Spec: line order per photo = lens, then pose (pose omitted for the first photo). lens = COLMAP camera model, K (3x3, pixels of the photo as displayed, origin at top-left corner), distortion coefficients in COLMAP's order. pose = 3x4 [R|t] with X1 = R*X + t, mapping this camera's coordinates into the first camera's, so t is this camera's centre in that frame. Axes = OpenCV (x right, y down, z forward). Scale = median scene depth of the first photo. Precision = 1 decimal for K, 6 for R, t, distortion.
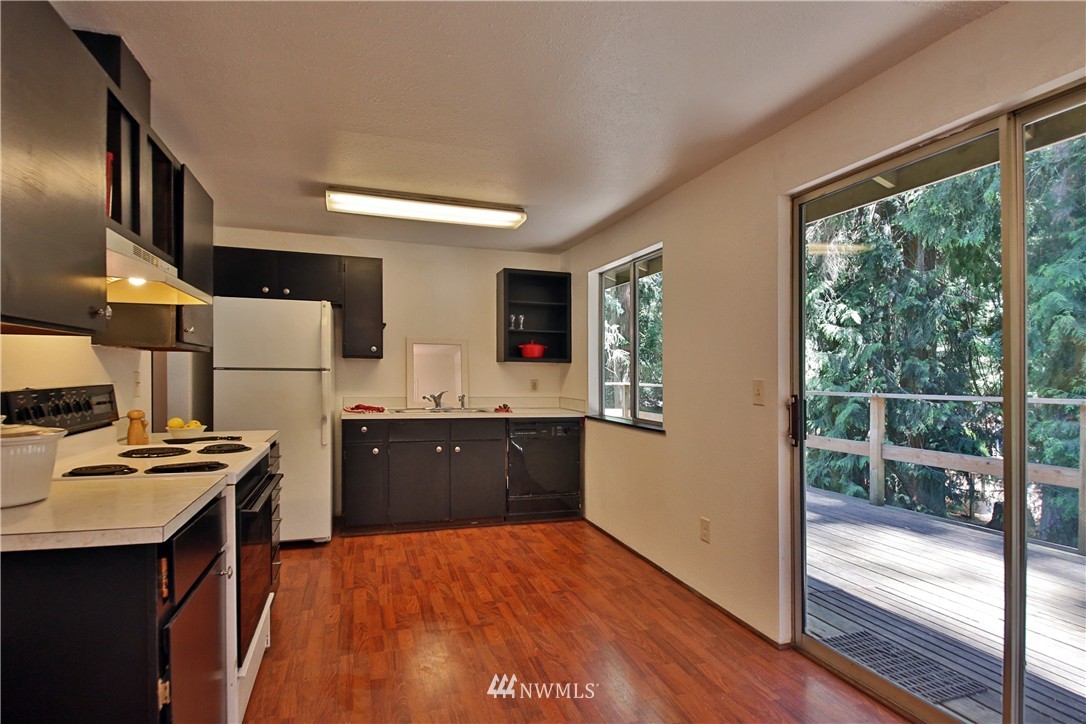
lens RADIAL K [[542.6, 0, 540.0], [0, 542.6, 362.7], [0, 0, 1]] dist [0.001475, -0.000320]
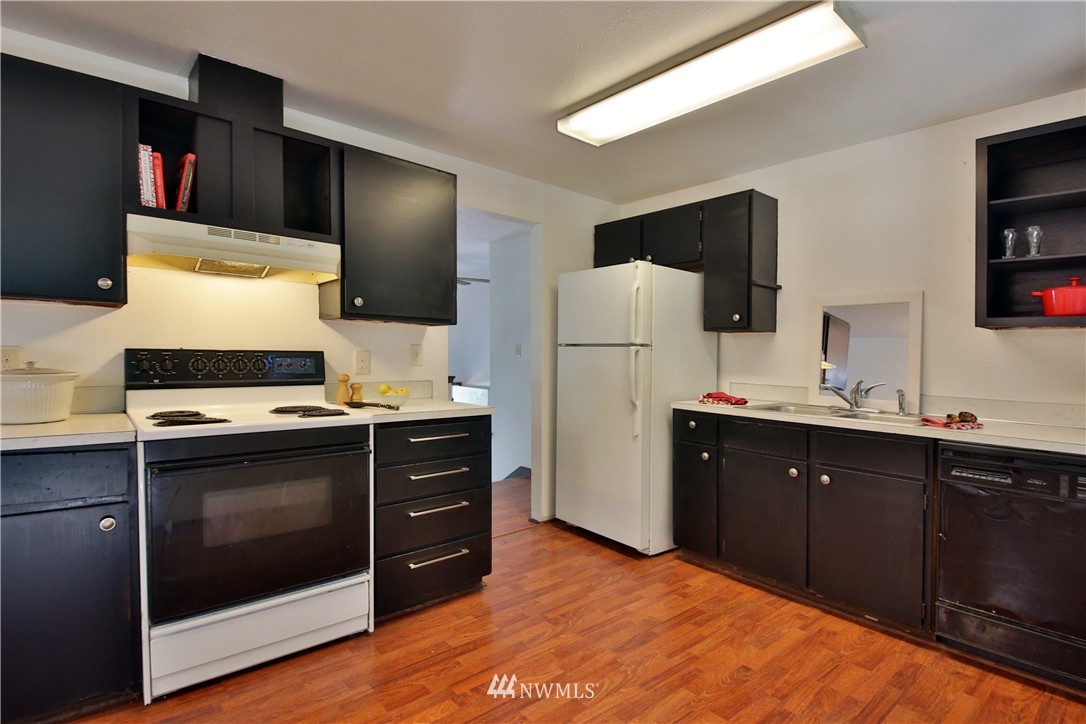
lens RADIAL K [[525.6, 0, 544.3], [0, 525.6, 365.7], [0, 0, 1]] dist [-0.003713, -0.003781]
pose [[0.403095, 0.016928, -0.915002, 0.306685], [0.002548, 0.999804, 0.019619, 0.032184], [0.915155, -0.010240, 0.402972, 0.630249]]
